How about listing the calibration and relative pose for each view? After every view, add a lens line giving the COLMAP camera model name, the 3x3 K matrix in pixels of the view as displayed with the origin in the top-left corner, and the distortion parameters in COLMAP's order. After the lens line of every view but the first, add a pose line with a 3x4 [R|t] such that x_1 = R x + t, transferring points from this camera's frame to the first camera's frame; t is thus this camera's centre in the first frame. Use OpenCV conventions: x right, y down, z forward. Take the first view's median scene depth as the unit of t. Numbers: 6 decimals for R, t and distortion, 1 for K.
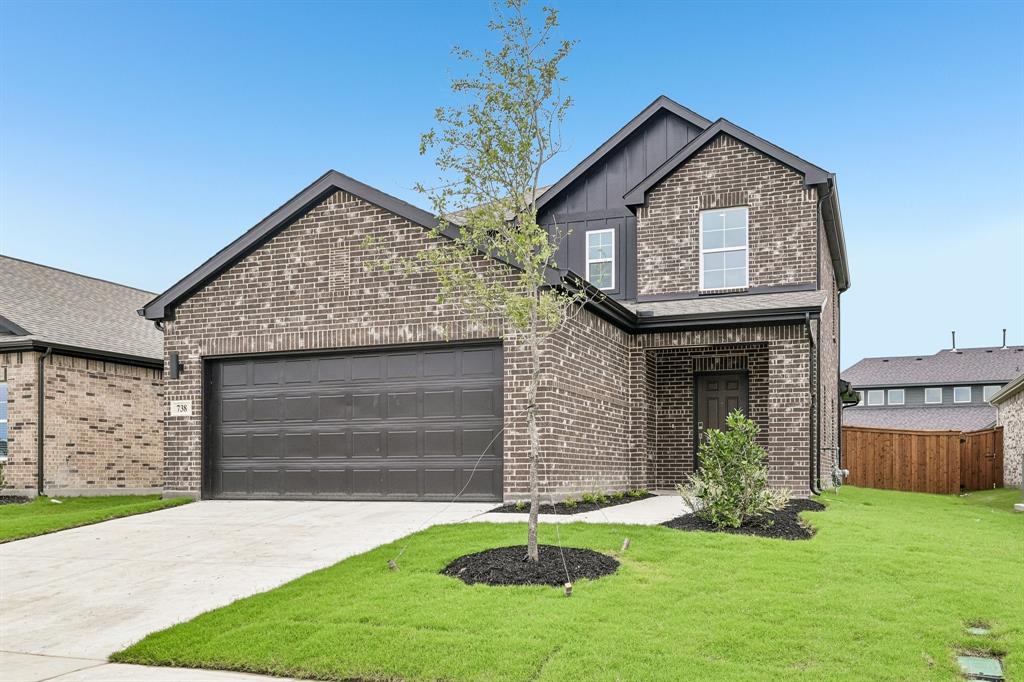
lens RADIAL K [[910.4, 0, 513.8], [0, 910.4, 479.6], [0, 0, 1]] dist [0.002129, -0.002310]
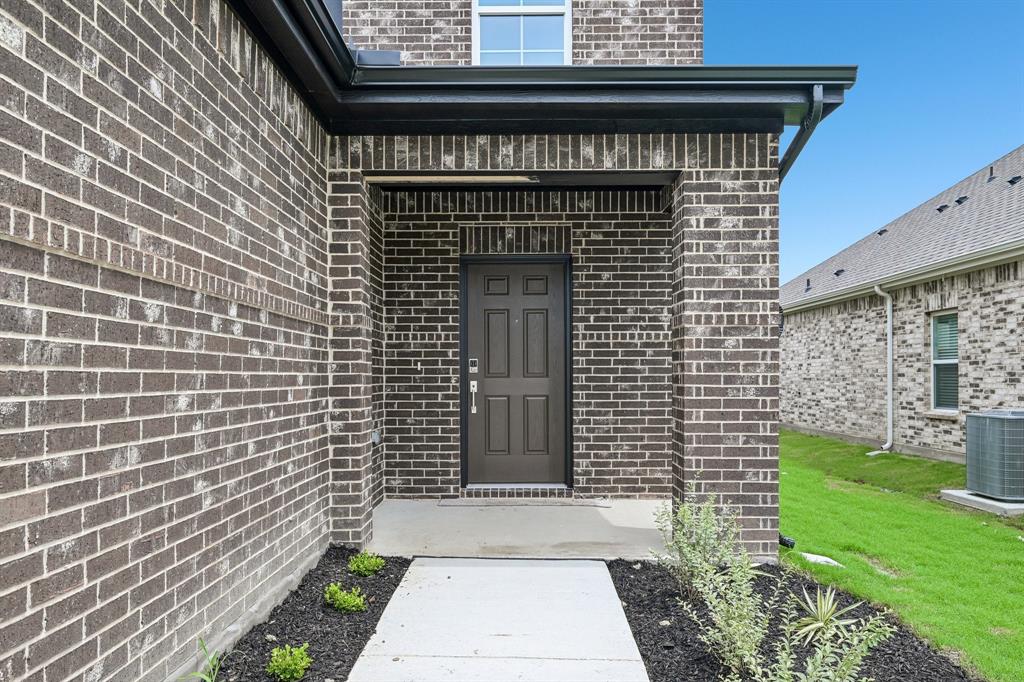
lens RADIAL K [[762.4, 0, 513.4], [0, 762.4, 381.3], [0, 0, 1]] dist [0.001408, -0.000057]
pose [[0.931247, -0.003035, 0.364375, 0.088611], [0.003575, 0.999993, -0.000808, -0.059739], [-0.364370, 0.002055, 0.931252, 0.721078]]
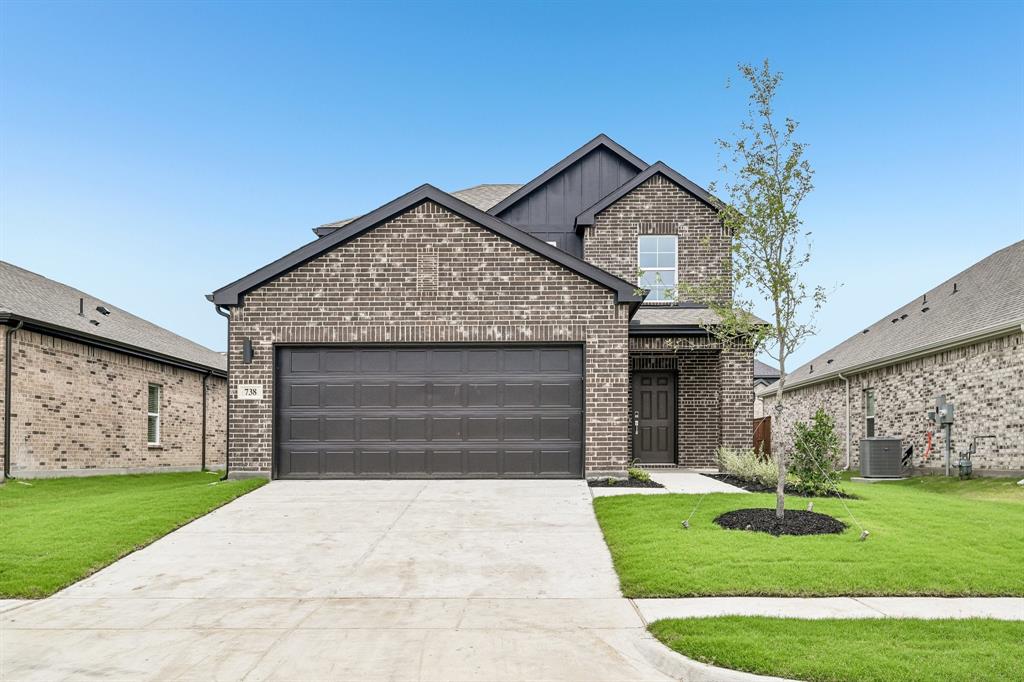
lens RADIAL K [[907.2, 0, 511.6], [0, 907.2, 454.9], [0, 0, 1]] dist [-0.000069, 0.000565]
pose [[0.938914, -0.000086, 0.344151, -0.424904], [0.001973, 0.999985, -0.005132, -0.000487], [-0.344146, 0.005498, 0.938900, -0.071442]]
